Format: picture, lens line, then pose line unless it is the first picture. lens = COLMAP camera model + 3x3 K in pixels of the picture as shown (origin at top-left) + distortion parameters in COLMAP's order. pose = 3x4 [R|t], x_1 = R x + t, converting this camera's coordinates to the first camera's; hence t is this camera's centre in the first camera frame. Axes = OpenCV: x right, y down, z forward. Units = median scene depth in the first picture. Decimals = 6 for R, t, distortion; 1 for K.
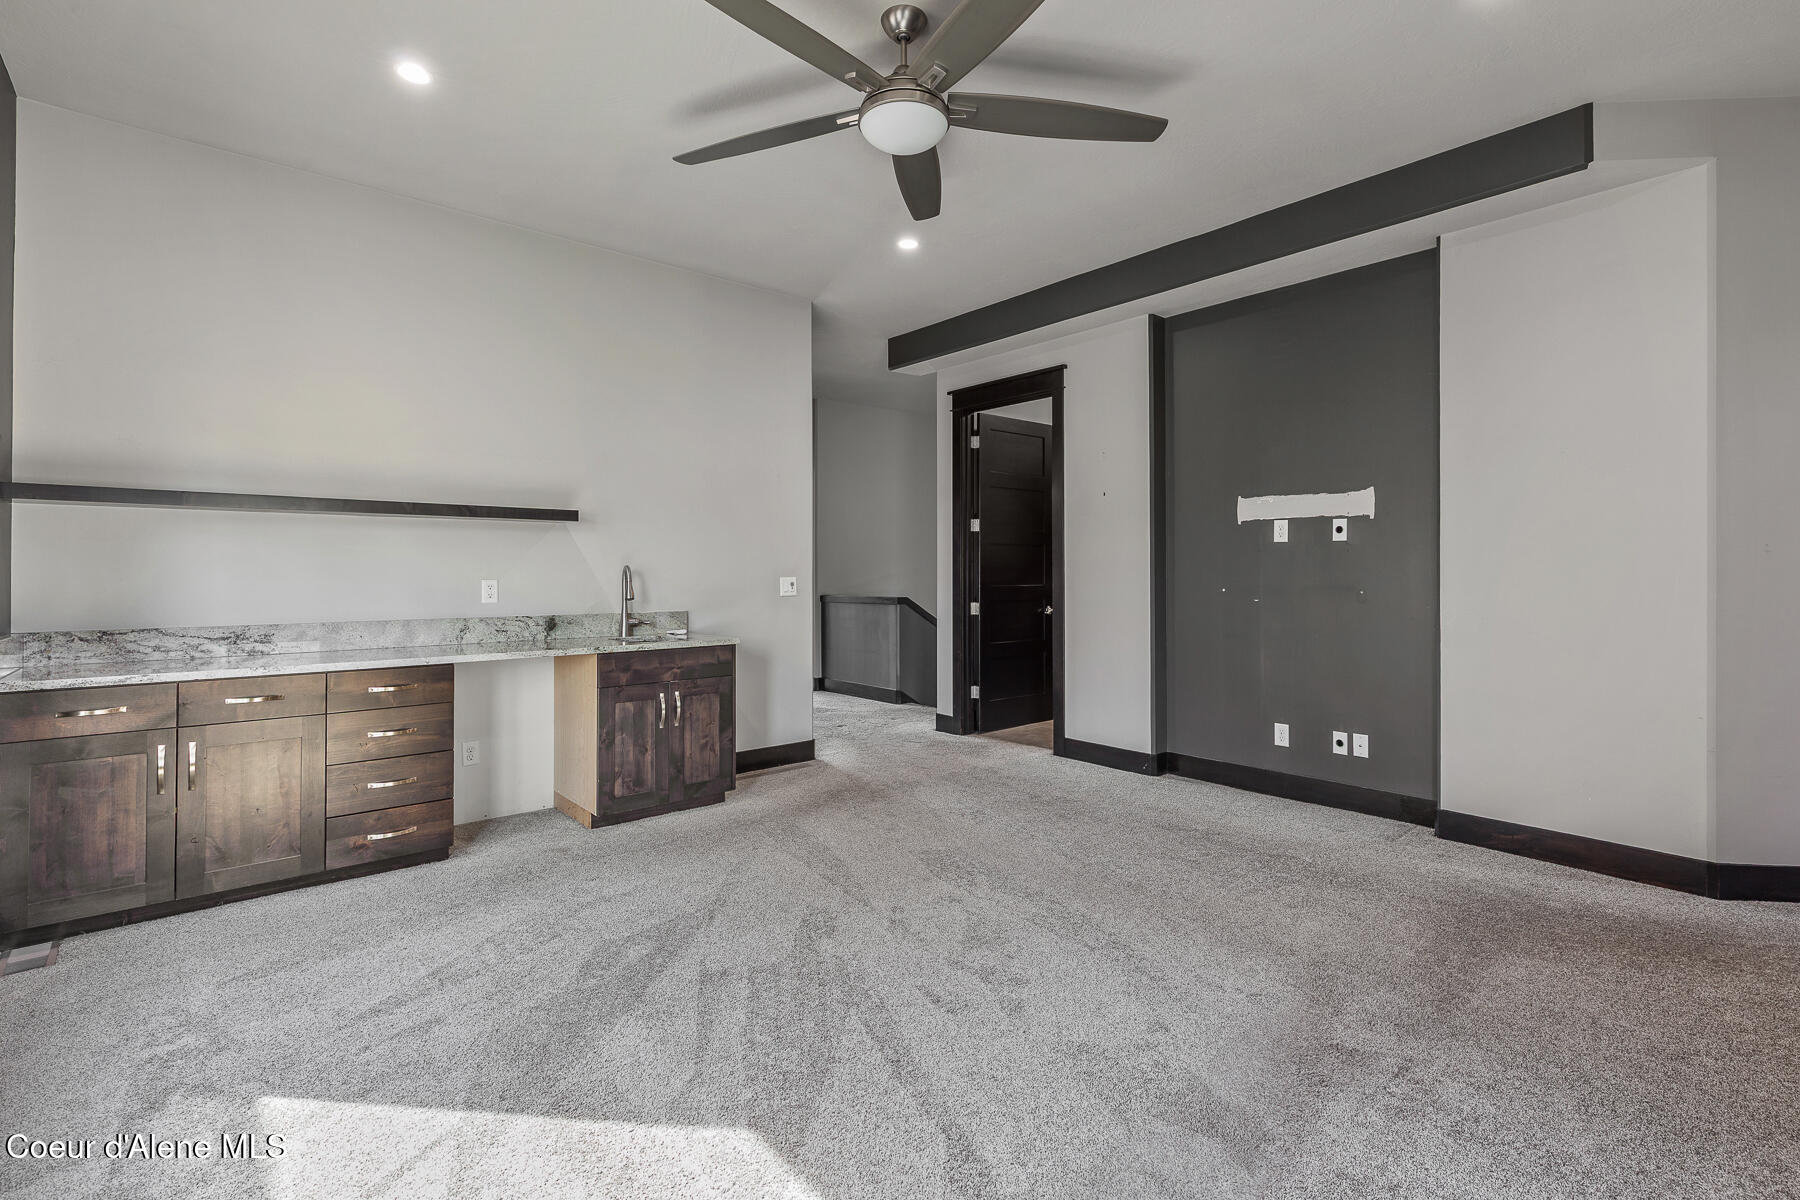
lens RADIAL K [[818.8, 0, 910.4], [0, 818.8, 586.4], [0, 0, 1]] dist [0.008596, -0.000120]
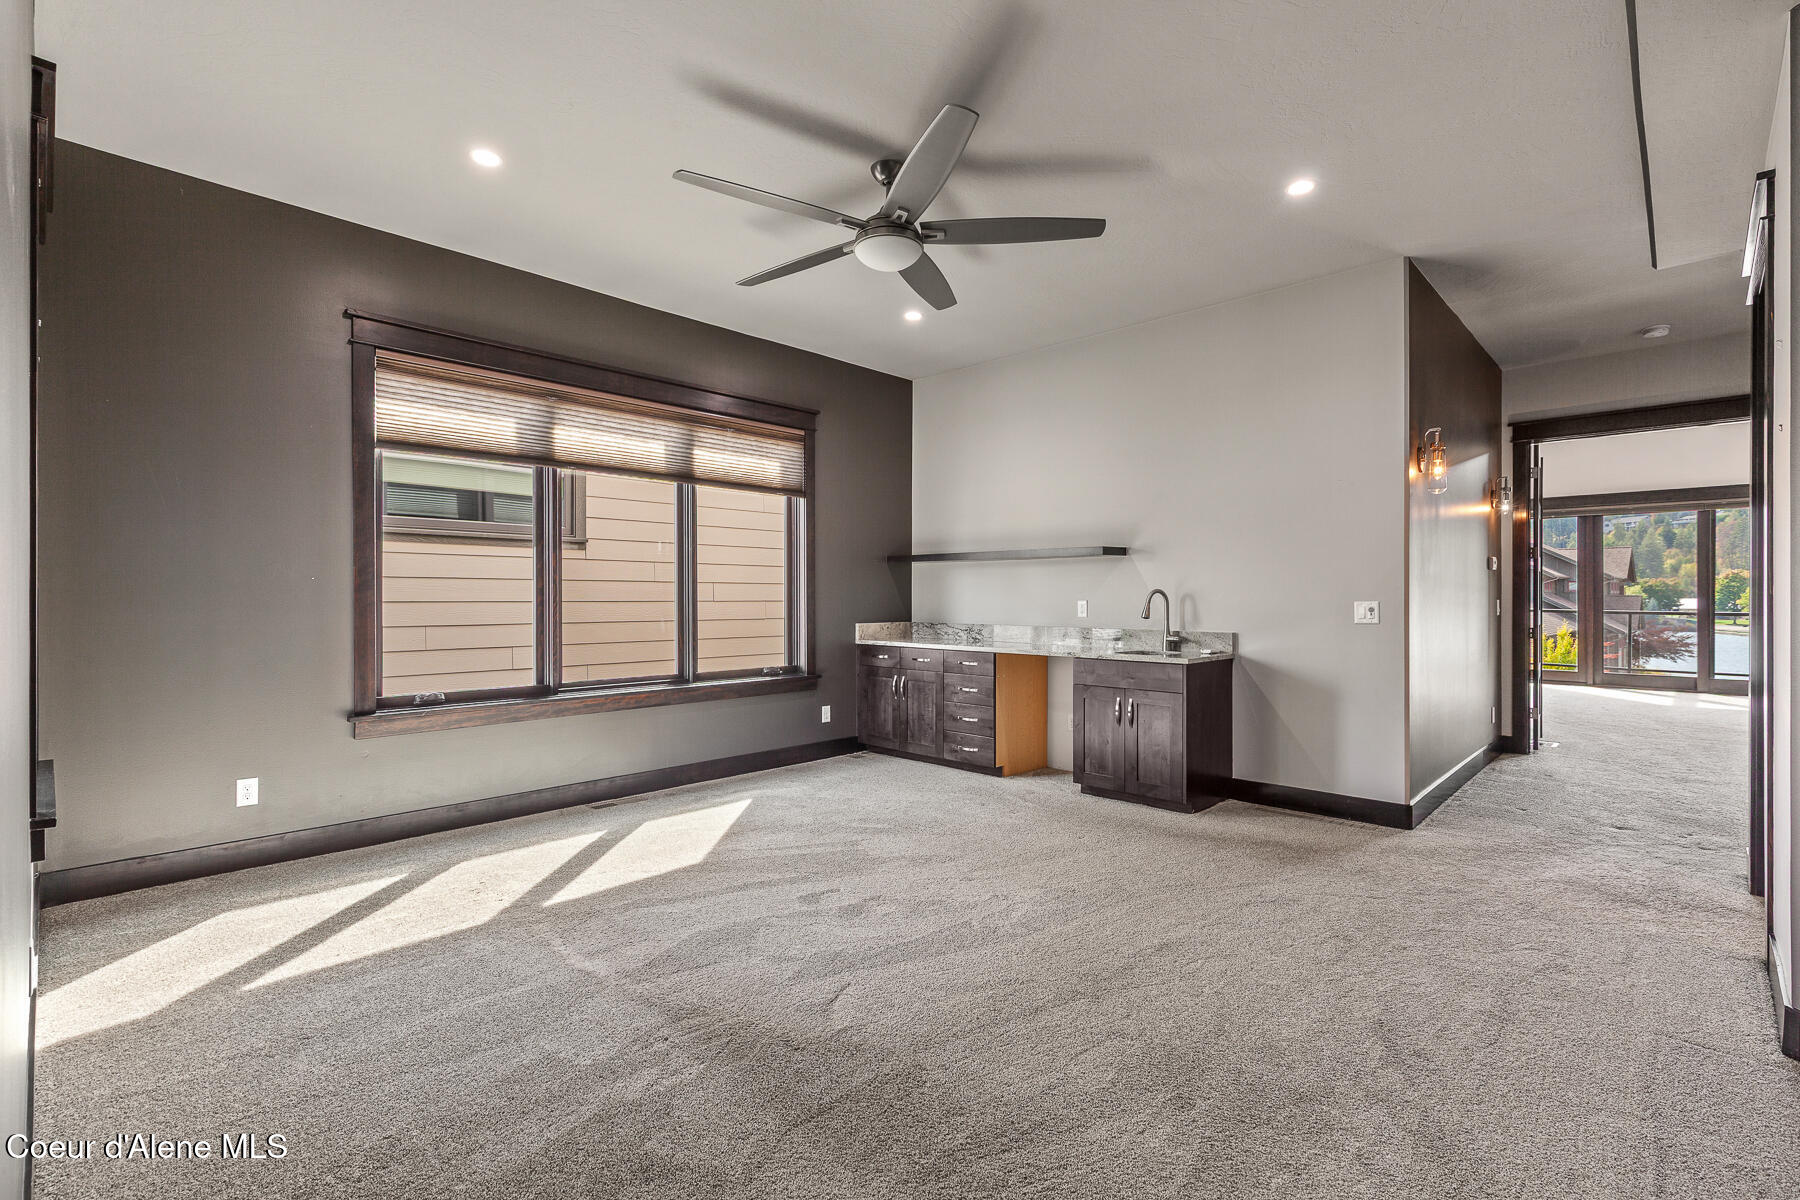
lens RADIAL K [[818.8, 0, 911.3], [0, 818.8, 598.1], [0, 0, 1]] dist [0.008596, -0.000120]
pose [[0.094416, 0.002548, -0.995530, 1.072003], [-0.020778, 0.999784, 0.000588, -0.008809], [0.995316, 0.020630, 0.094448, 0.745128]]
